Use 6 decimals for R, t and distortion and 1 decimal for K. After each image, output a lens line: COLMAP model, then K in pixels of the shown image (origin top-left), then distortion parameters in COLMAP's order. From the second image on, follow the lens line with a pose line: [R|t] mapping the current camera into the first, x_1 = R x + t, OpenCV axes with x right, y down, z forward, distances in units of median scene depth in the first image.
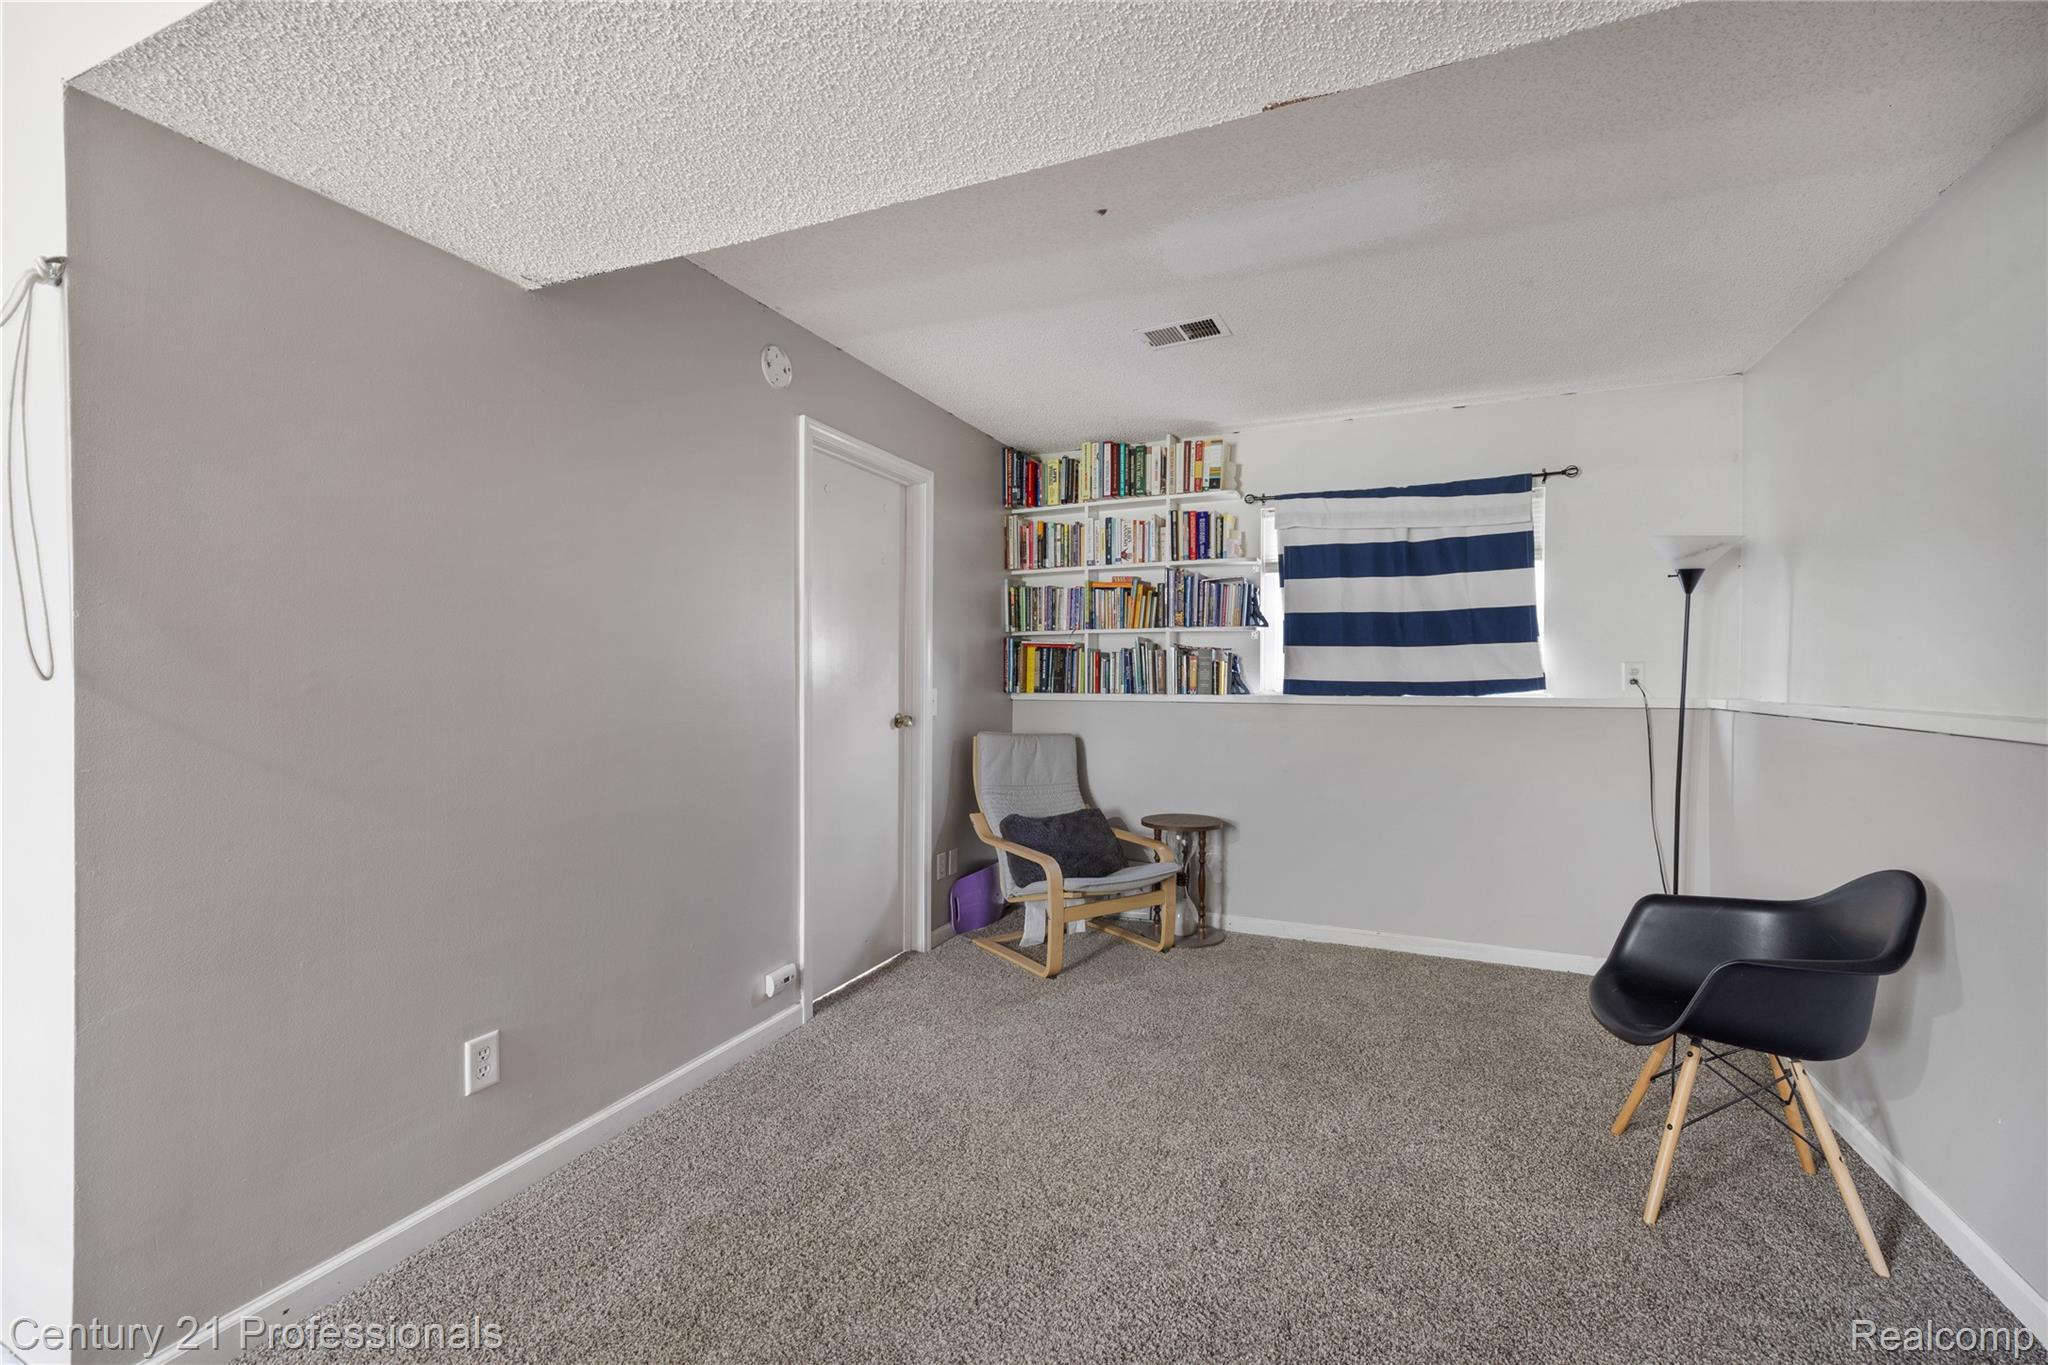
lens RADIAL K [[871.1, 0, 1015.5], [0, 871.1, 675.3], [0, 0, 1]] dist [-0.002134, 0.001123]
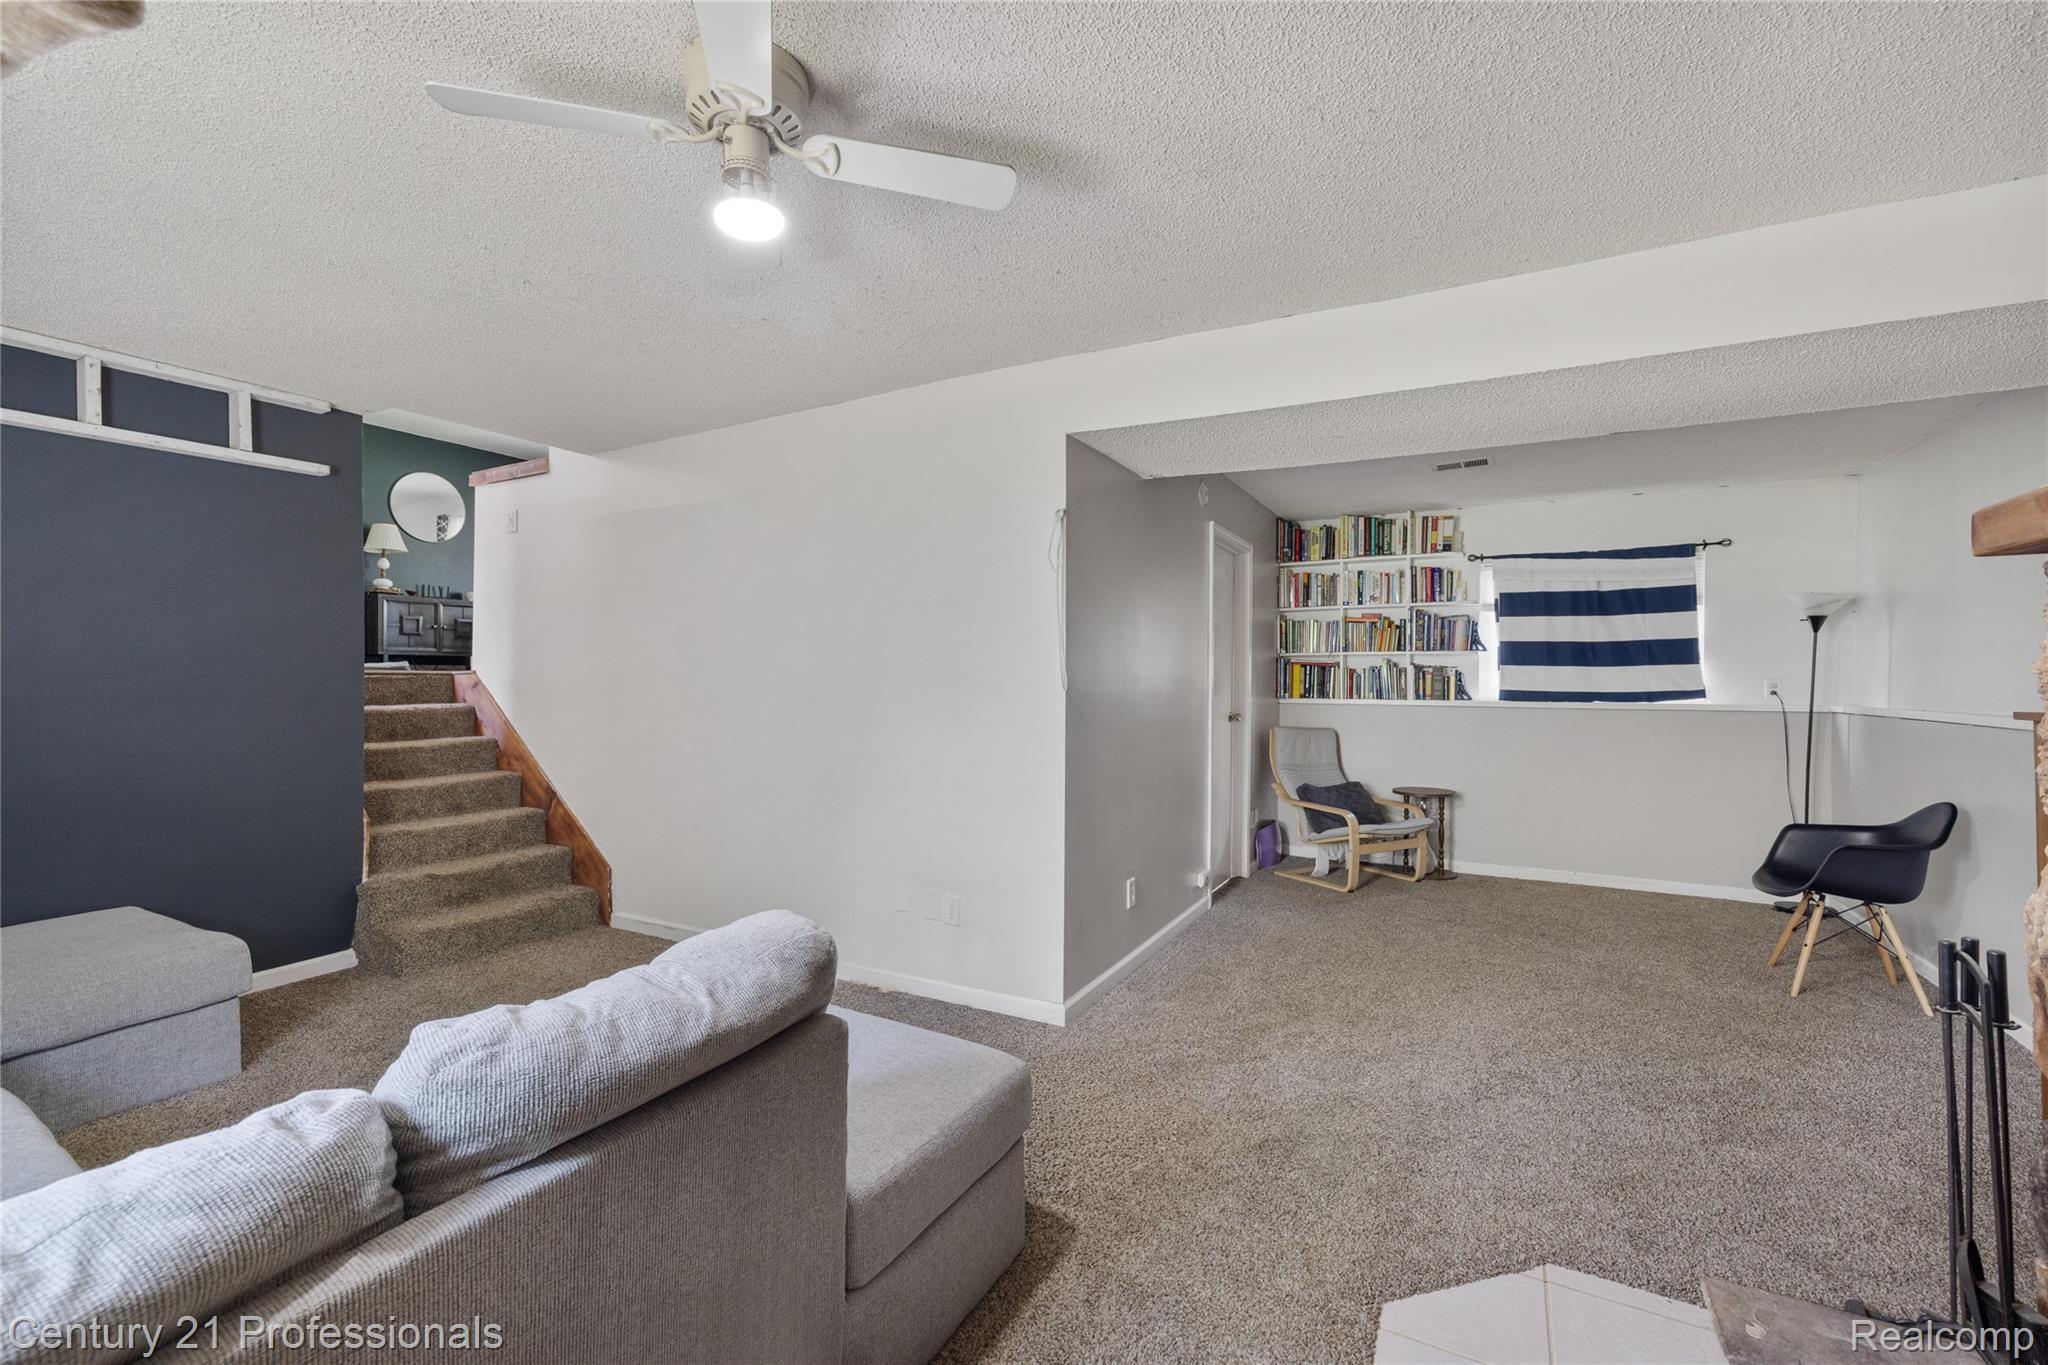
lens RADIAL K [[871.1, 0, 1014.5], [0, 871.1, 673.6], [0, 0, 1]] dist [-0.002134, 0.001123]
pose [[0.996402, 0.003878, -0.084669, -0.352582], [-0.004433, 0.999970, -0.006365, -0.008562], [0.084642, 0.006718, 0.996389, -0.452442]]
